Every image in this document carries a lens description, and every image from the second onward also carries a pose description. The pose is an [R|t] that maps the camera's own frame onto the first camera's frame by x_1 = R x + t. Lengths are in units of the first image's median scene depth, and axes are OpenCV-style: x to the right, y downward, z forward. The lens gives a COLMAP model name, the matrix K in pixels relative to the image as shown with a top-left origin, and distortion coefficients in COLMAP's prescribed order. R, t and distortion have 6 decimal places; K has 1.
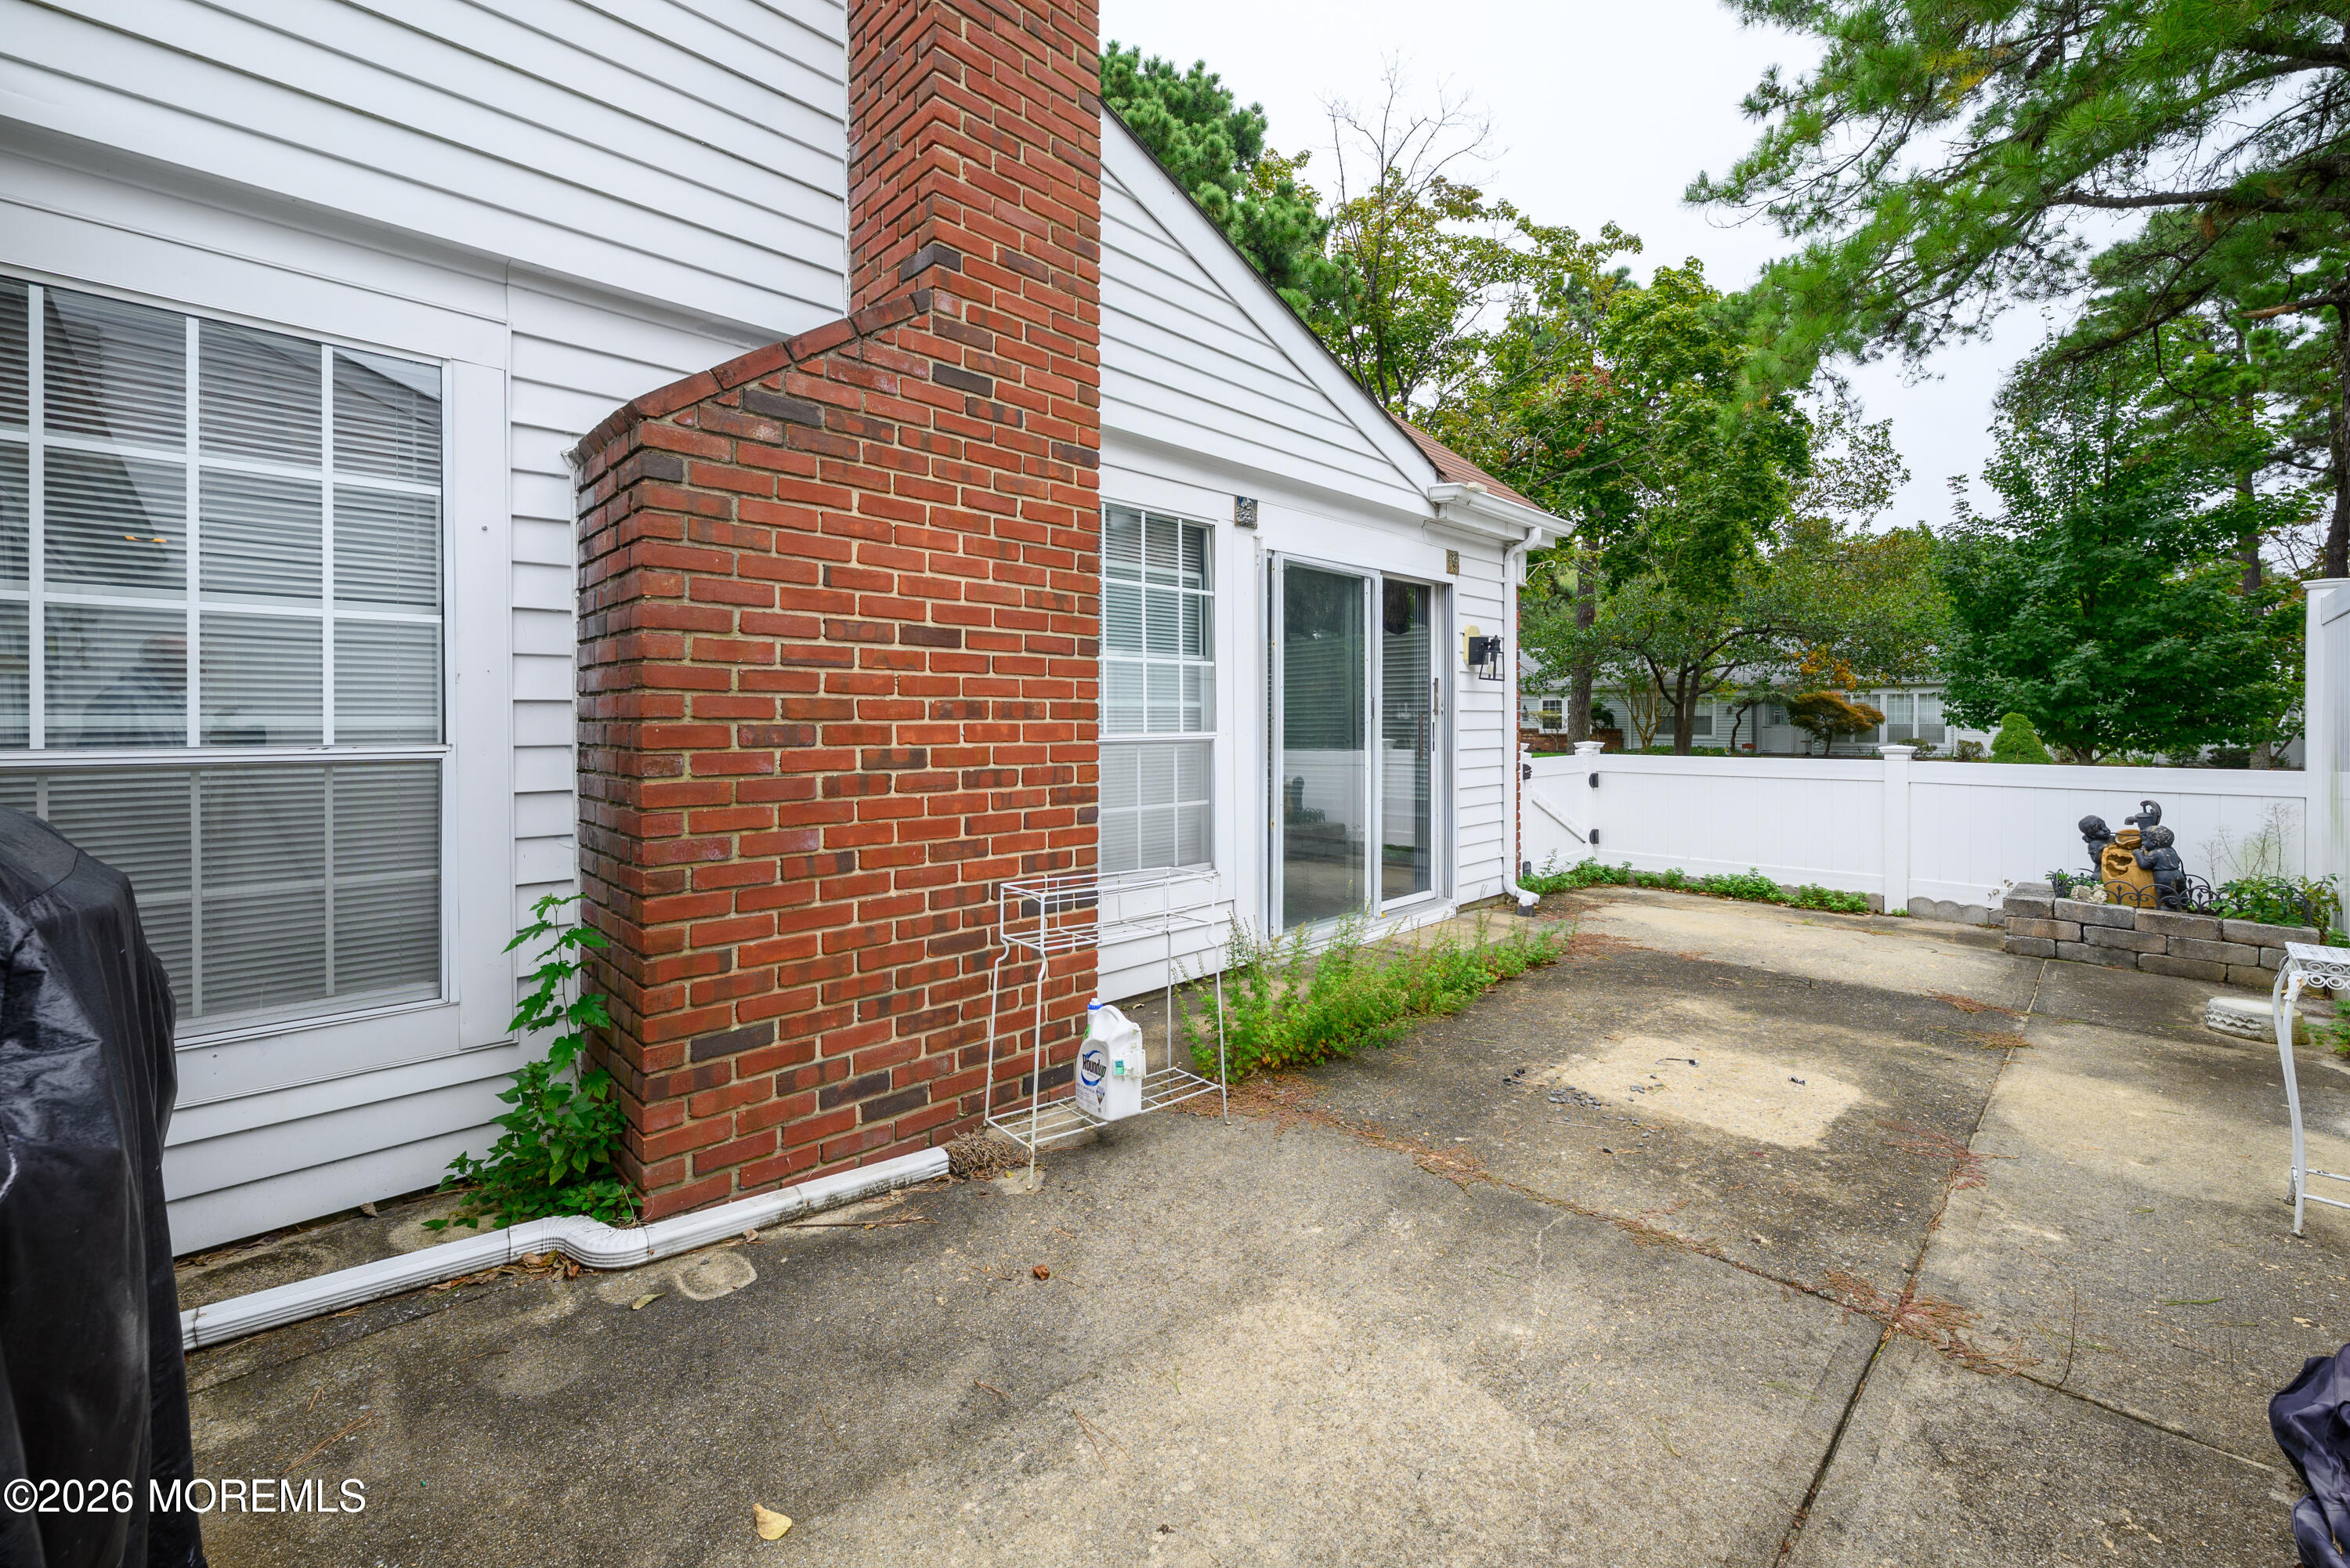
lens RADIAL K [[948.4, 0, 1168.7], [0, 948.4, 755.4], [0, 0, 1]] dist [-0.000544, -0.000033]
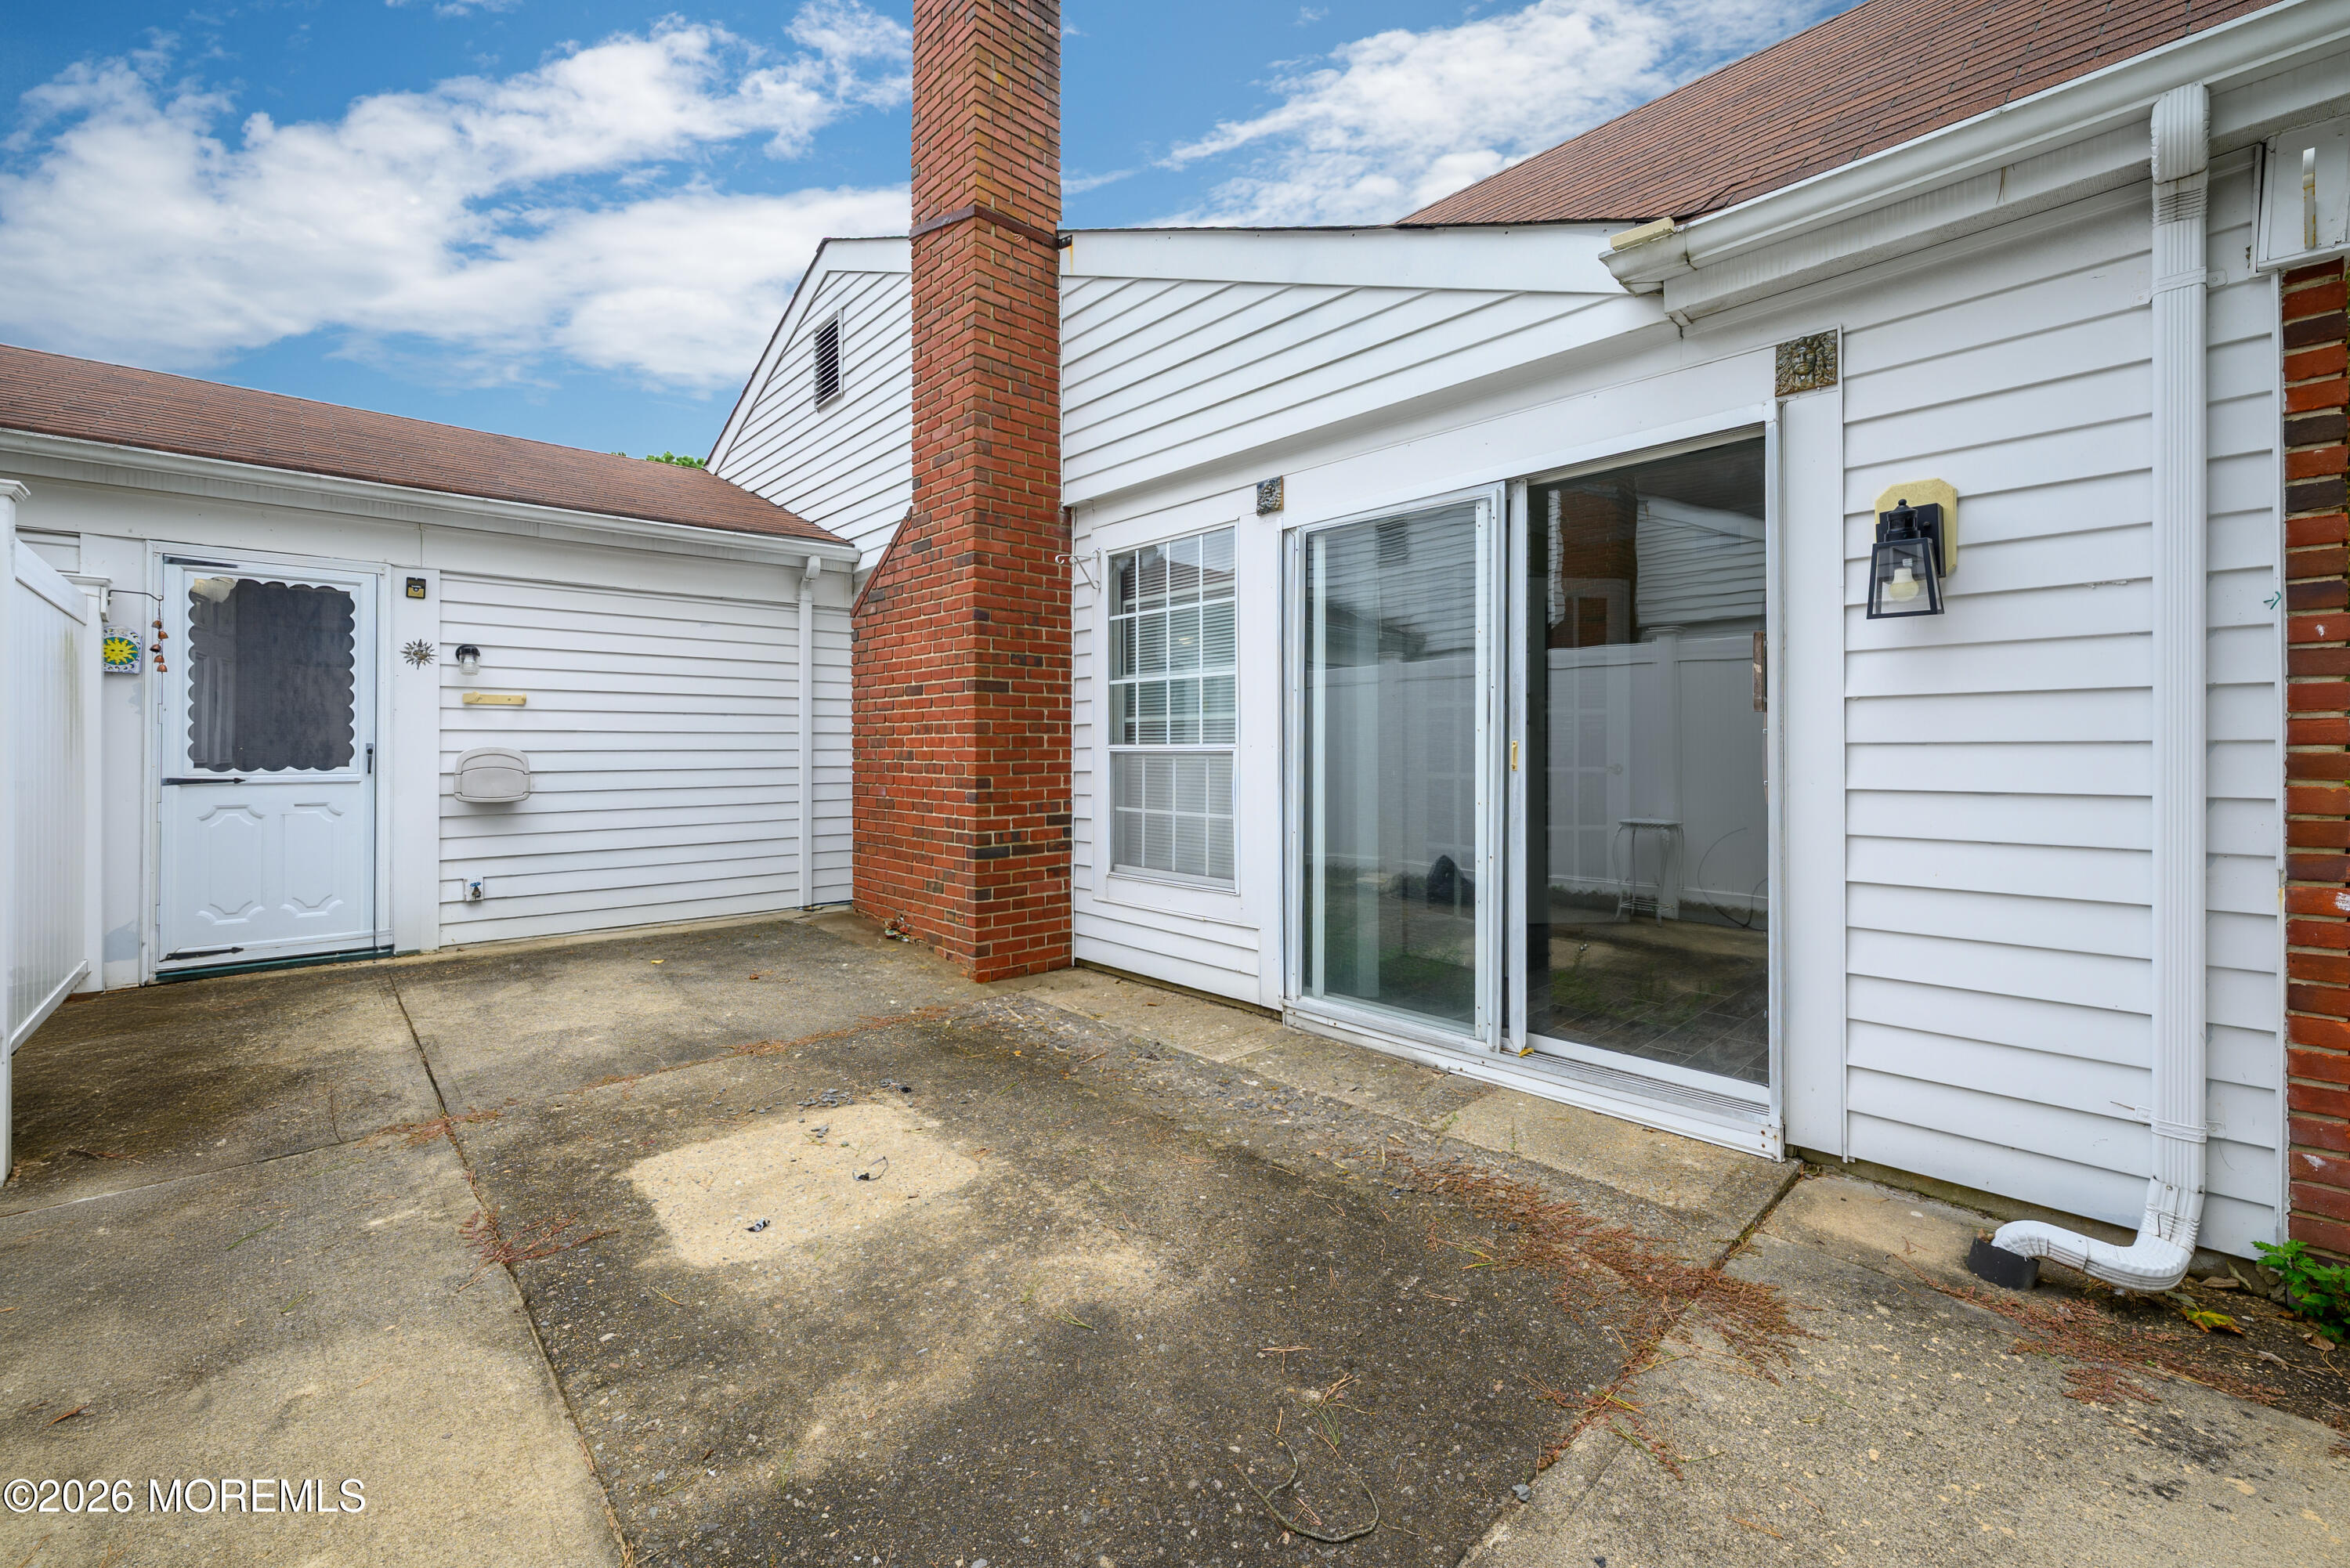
lens RADIAL K [[941.0, 0, 1177.8], [0, 941.0, 762.4], [0, 0, 1]] dist [0.002222, 0.000412]
pose [[-0.011571, 0.019991, -0.999733, 1.491821], [-0.032178, 0.999275, 0.020354, -0.035216], [0.999415, 0.032405, -0.010919, 1.435820]]
